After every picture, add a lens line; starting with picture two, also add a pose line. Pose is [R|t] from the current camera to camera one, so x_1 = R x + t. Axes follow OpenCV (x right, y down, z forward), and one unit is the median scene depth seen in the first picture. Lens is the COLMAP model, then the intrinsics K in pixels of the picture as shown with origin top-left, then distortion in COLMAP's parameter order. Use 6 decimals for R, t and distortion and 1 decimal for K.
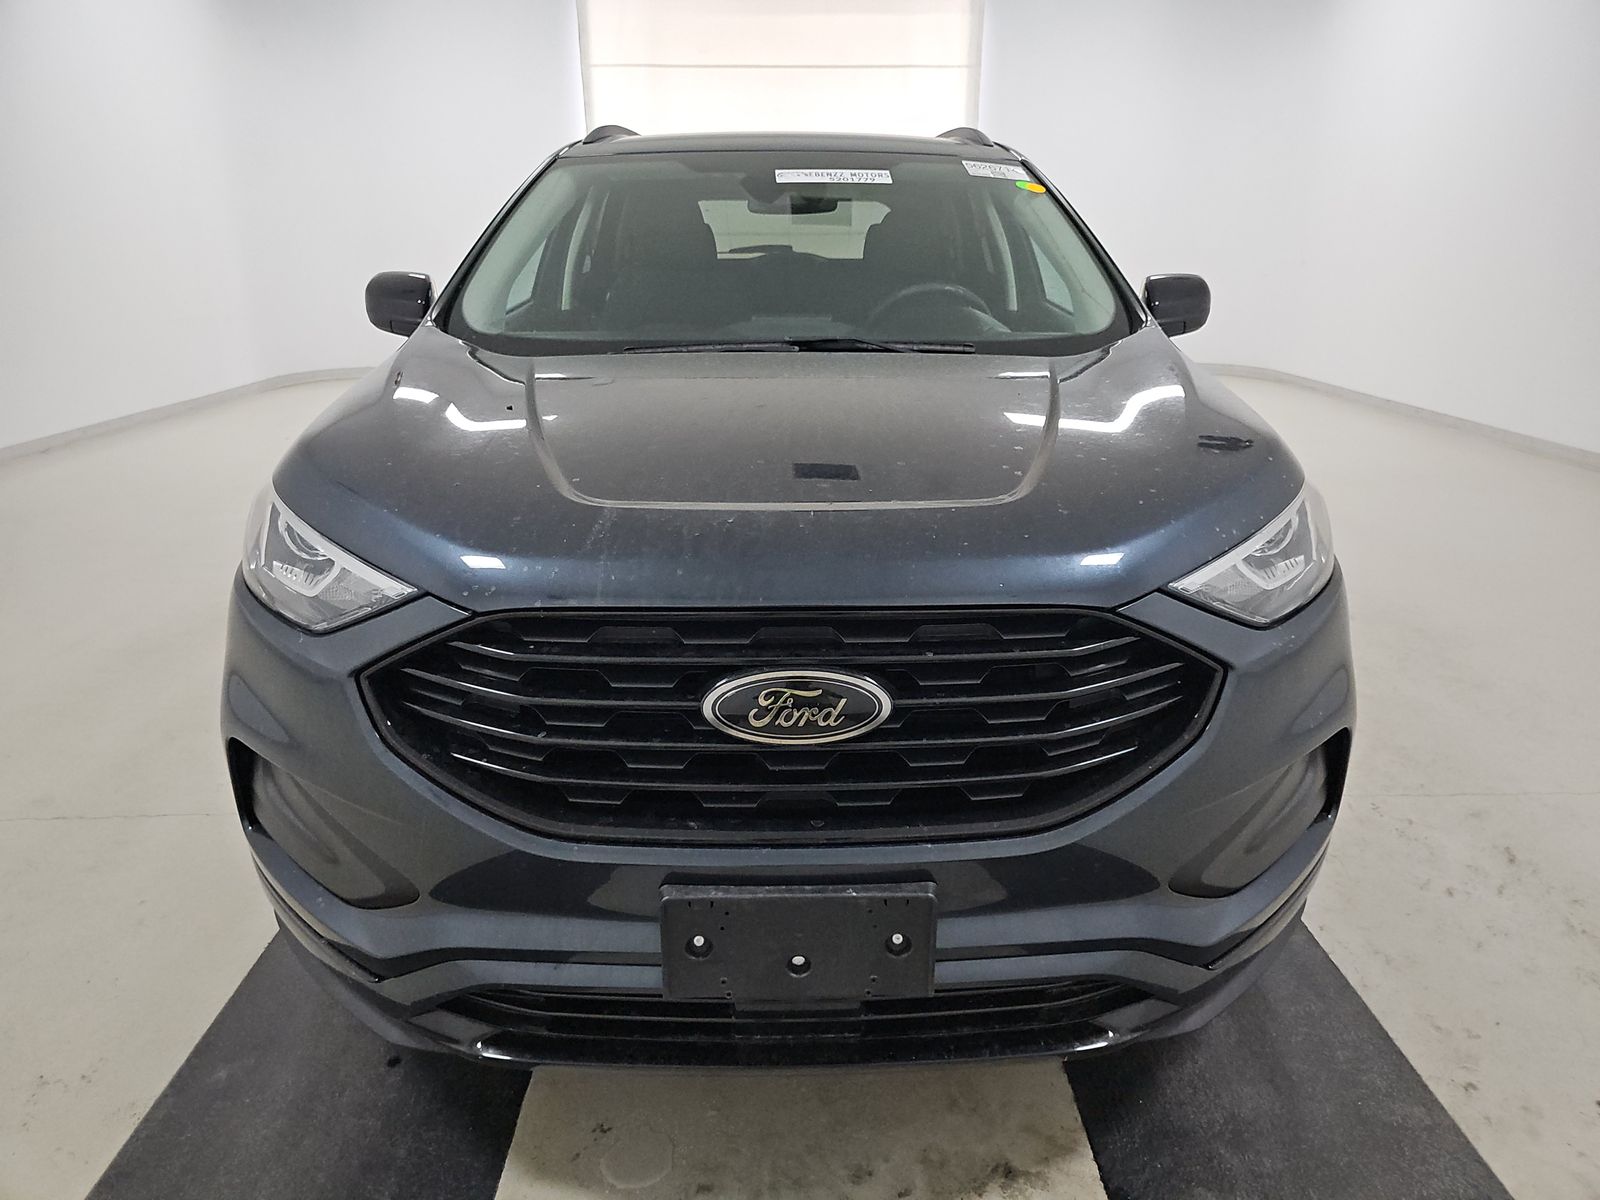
lens RADIAL K [[1080.8, 0, 802.0], [0, 1080.8, 596.0], [0, 0, 1]] dist [0.005600, 0.001156]
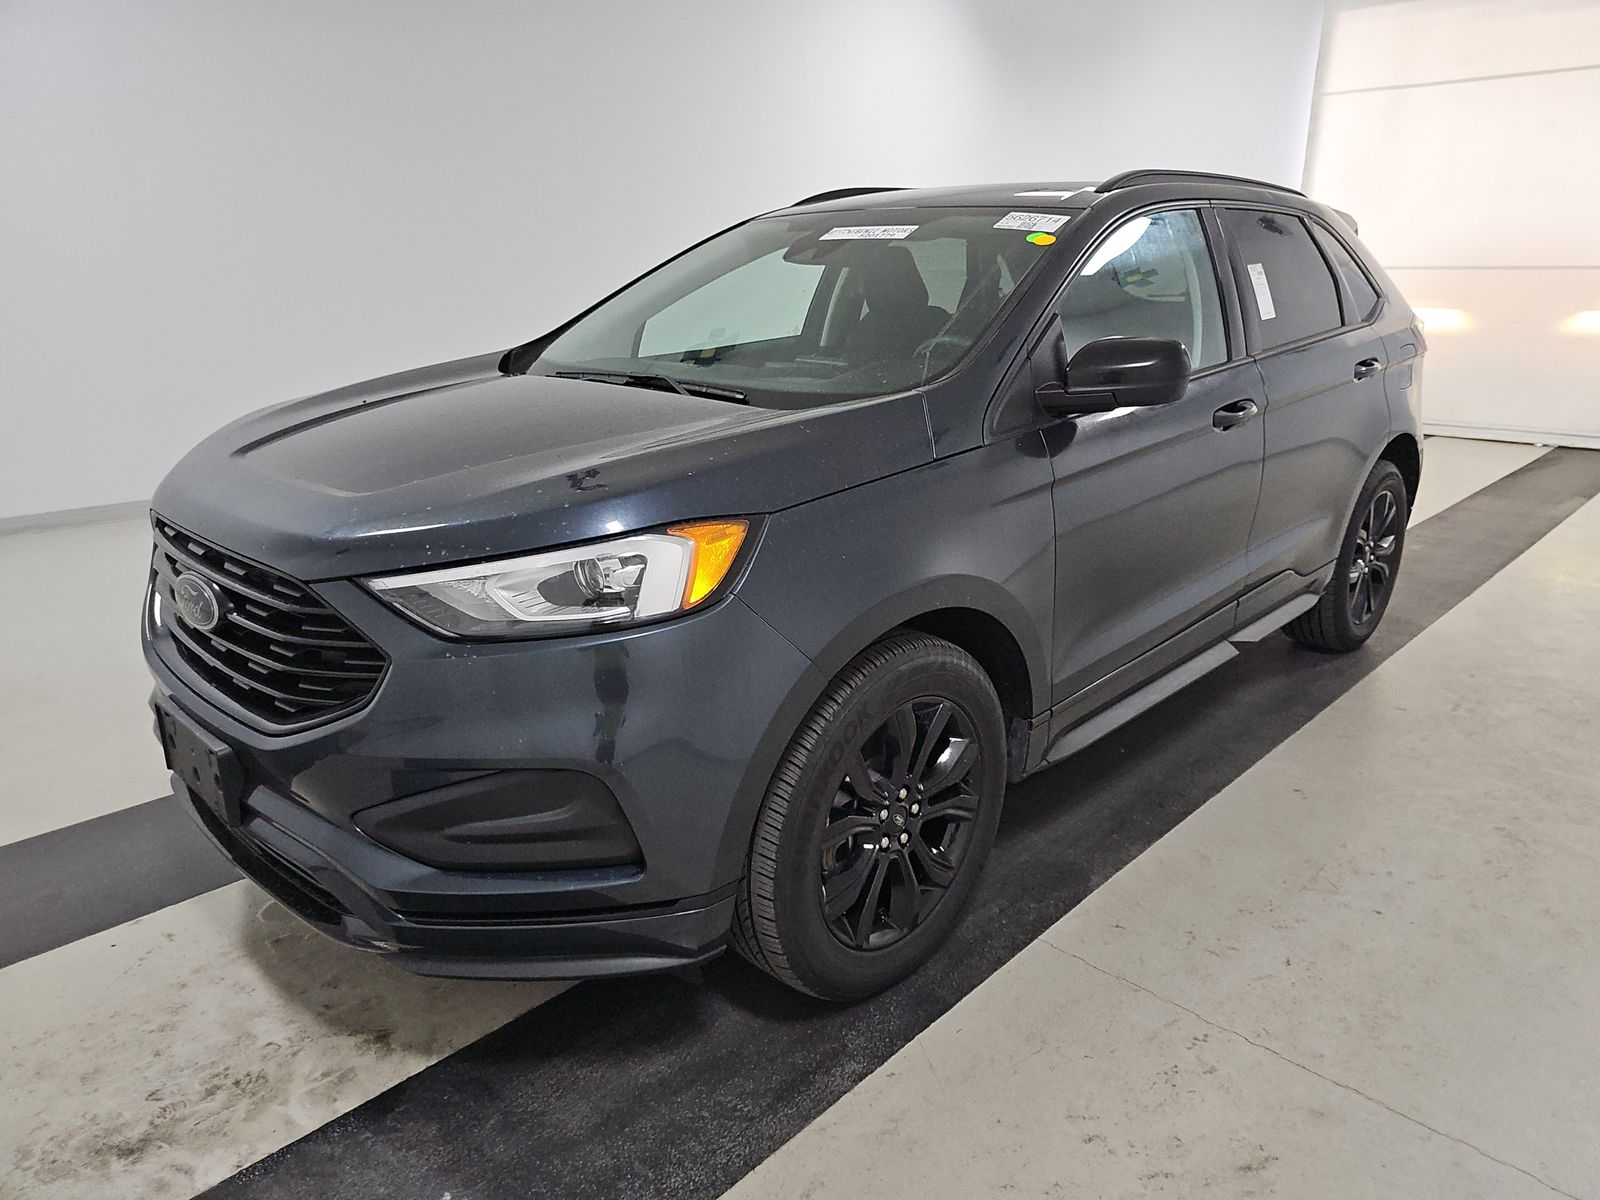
lens RADIAL K [[1080.8, 0, 806.3], [0, 1080.8, 592.6], [0, 0, 1]] dist [0.005600, 0.001156]
pose [[0.701511, 0.203995, -0.682838, 1.569888], [-0.224629, 0.972608, 0.059791, -0.185876], [0.676331, 0.111441, 0.728119, 0.443998]]
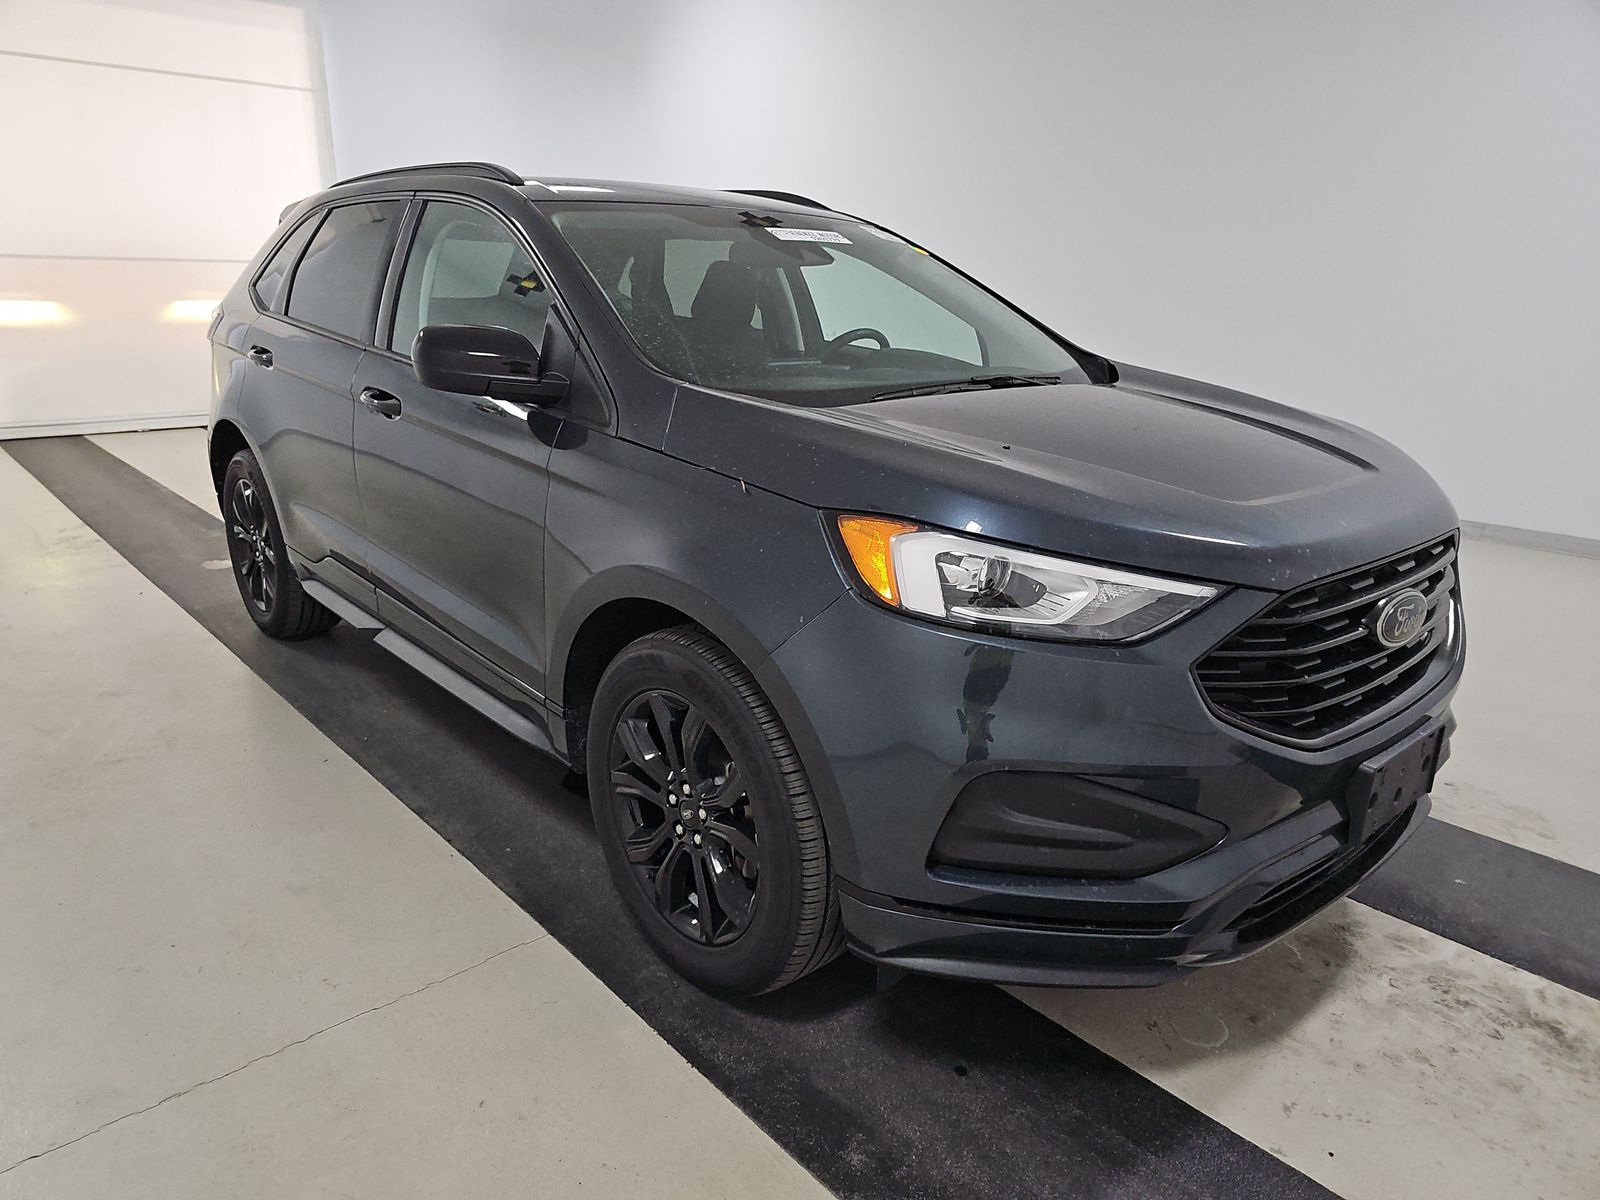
lens RADIAL K [[1080.8, 0, 795.4], [0, 1080.8, 605.9], [0, 0, 1]] dist [0.005600, 0.001156]
pose [[0.764255, -0.176279, 0.620354, -1.496333], [0.186961, 0.981170, 0.048477, -0.137012], [-0.617219, 0.078933, 0.782822, 0.326806]]
